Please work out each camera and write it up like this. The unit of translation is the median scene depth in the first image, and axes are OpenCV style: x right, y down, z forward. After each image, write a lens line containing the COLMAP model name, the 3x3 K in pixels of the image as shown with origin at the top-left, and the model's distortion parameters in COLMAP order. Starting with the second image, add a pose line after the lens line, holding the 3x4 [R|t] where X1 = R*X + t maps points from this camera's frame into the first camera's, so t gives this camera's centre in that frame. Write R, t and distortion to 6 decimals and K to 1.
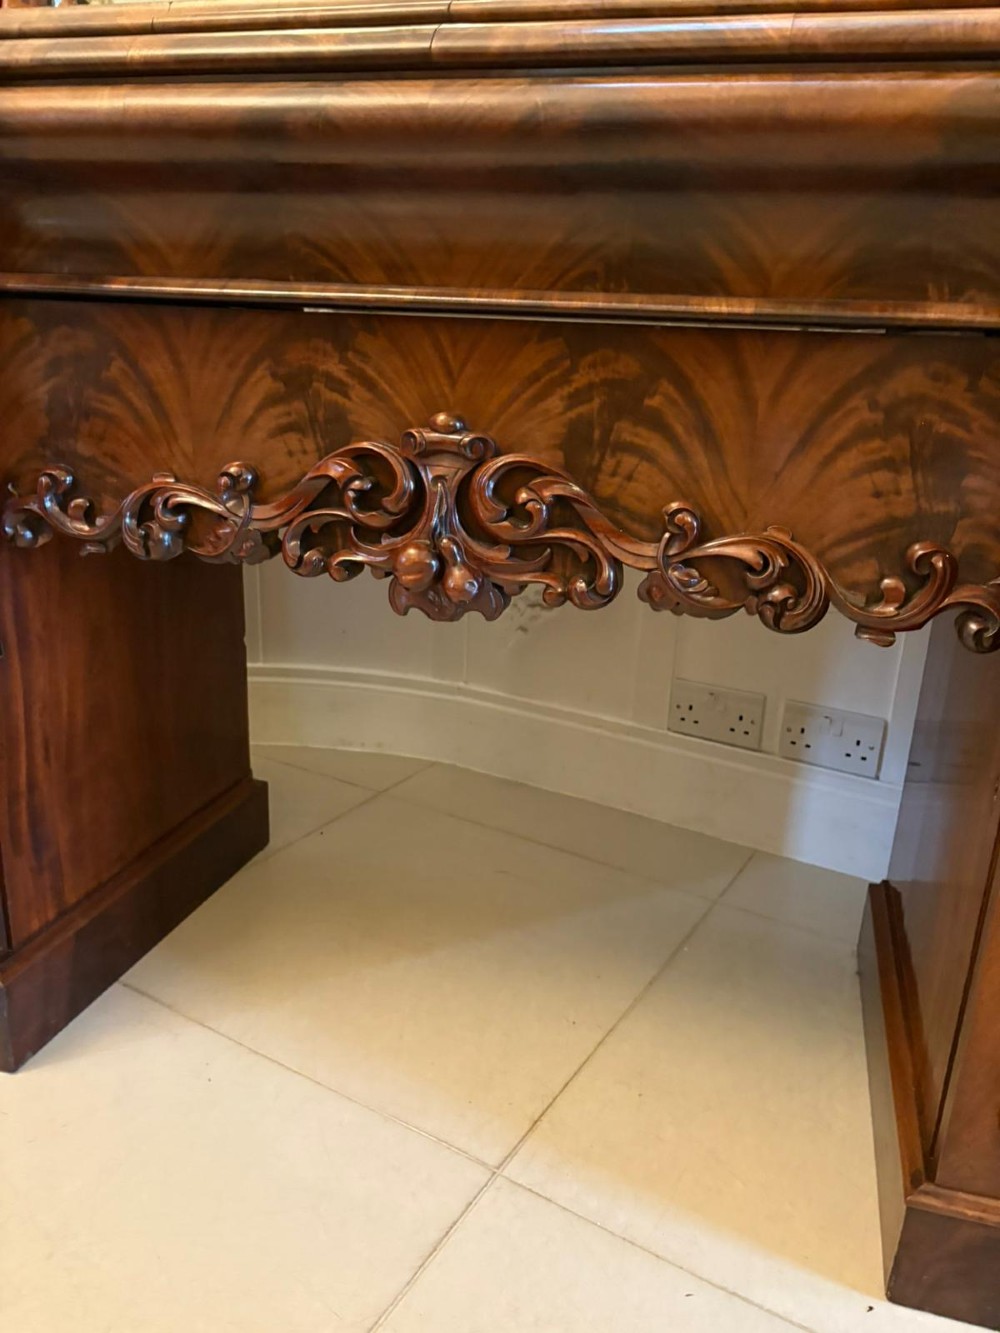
lens RADIAL K [[1011.2, 0, 501.7], [0, 1011.2, 679.7], [0, 0, 1]] dist [-0.005046, -0.002548]
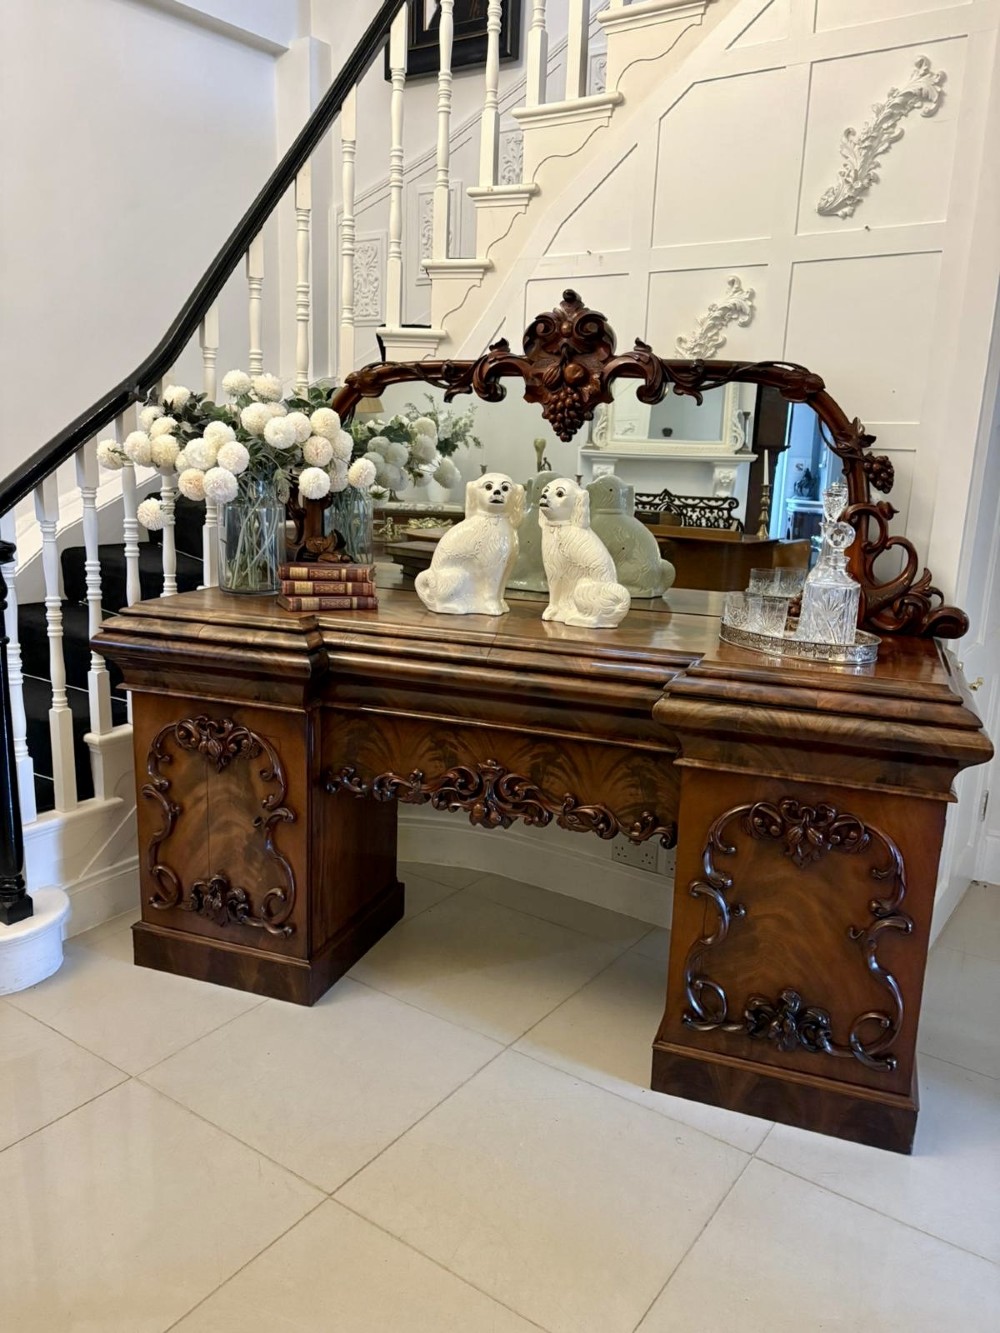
lens RADIAL K [[999.6, 0, 500.0], [0, 999.6, 666.5], [0, 0, 1]] dist [0.044911, -0.008738]
pose [[0.997508, 0.005685, -0.070317, 0.169063], [-0.013085, 0.994362, -0.105227, -0.221980], [0.069323, 0.105885, 0.991959, -1.850997]]
